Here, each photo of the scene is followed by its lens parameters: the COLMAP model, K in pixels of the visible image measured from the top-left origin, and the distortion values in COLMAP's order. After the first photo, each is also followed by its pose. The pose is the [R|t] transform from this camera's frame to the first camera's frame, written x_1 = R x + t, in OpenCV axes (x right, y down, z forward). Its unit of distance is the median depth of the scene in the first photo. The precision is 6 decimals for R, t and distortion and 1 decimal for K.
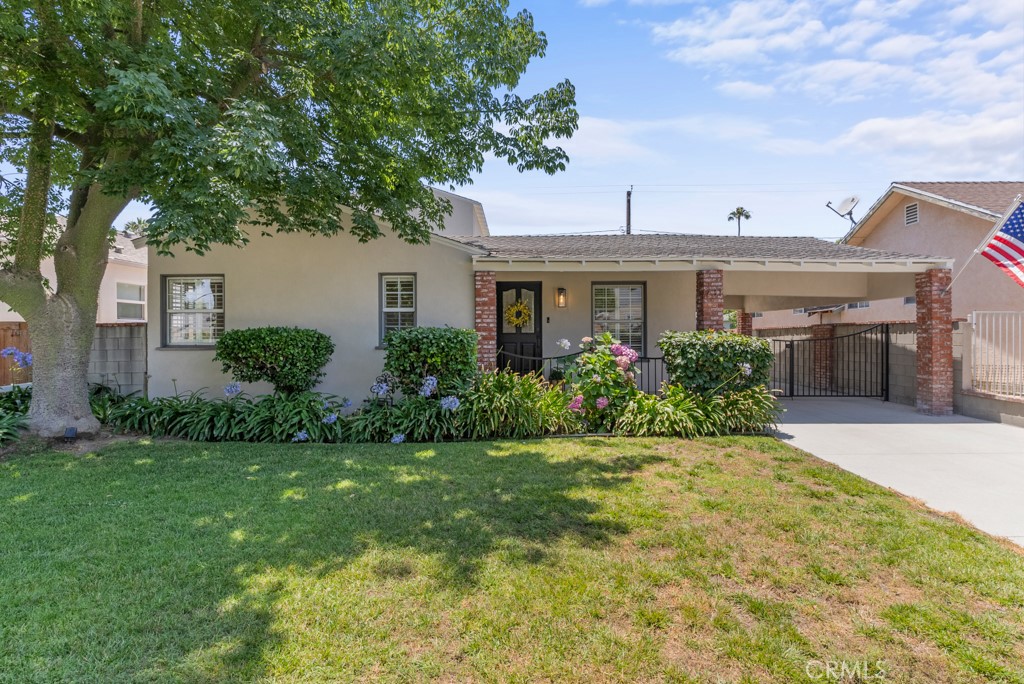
lens RADIAL K [[489.6, 0, 512.9], [0, 489.6, 338.0], [0, 0, 1]] dist [0.001307, 0.000036]
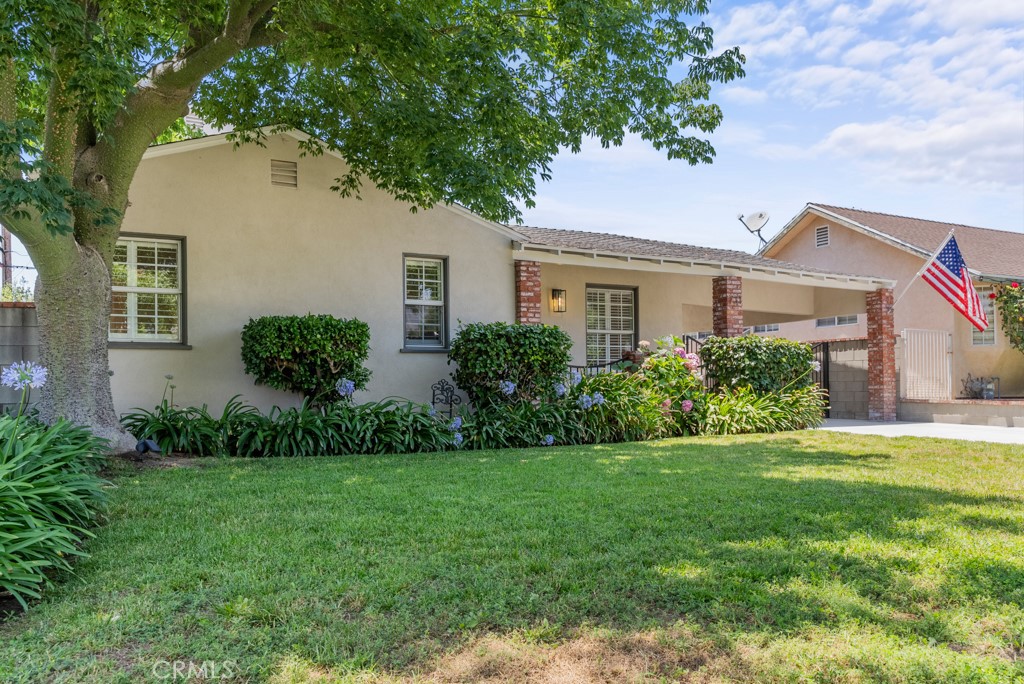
lens RADIAL K [[814.2, 0, 506.1], [0, 814.2, 389.8], [0, 0, 1]] dist [0.000590, 0.000164]
pose [[0.877051, -0.003176, 0.480386, -0.755998], [0.009516, 0.999897, -0.010764, 0.097645], [-0.480302, 0.014012, 0.876991, -0.192129]]
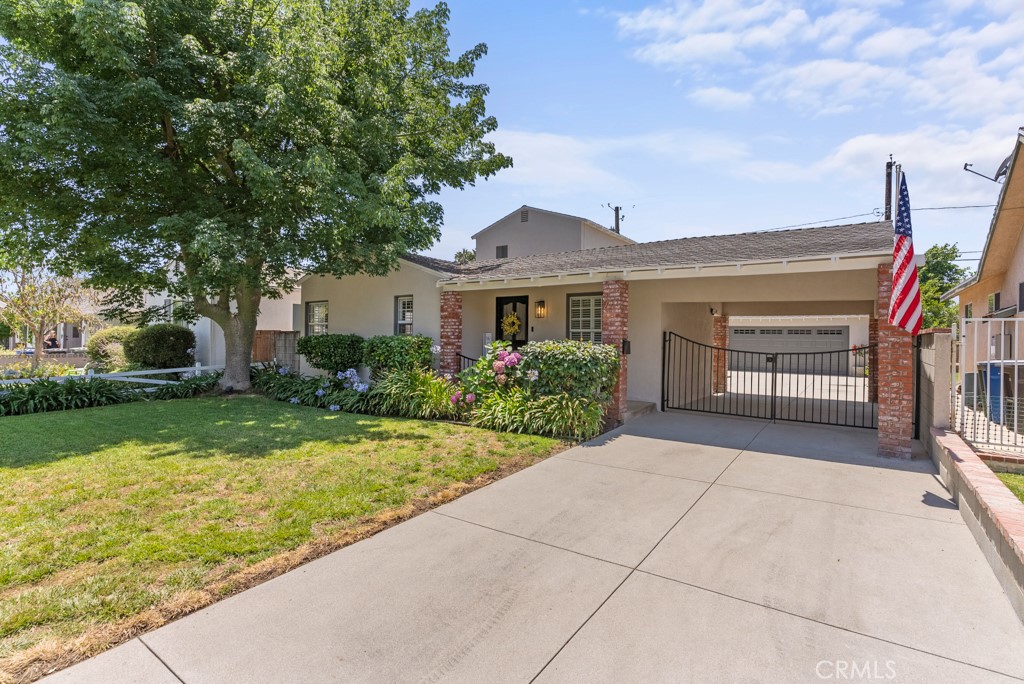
lens RADIAL K [[489.6, 0, 512.9], [0, 489.6, 338.0], [0, 0, 1]] dist [0.001307, 0.000036]
pose [[0.819110, 0.011227, -0.573527, 0.820124], [-0.017522, 0.999832, -0.005452, -0.010900], [0.573369, 0.014515, 0.819169, 0.049695]]
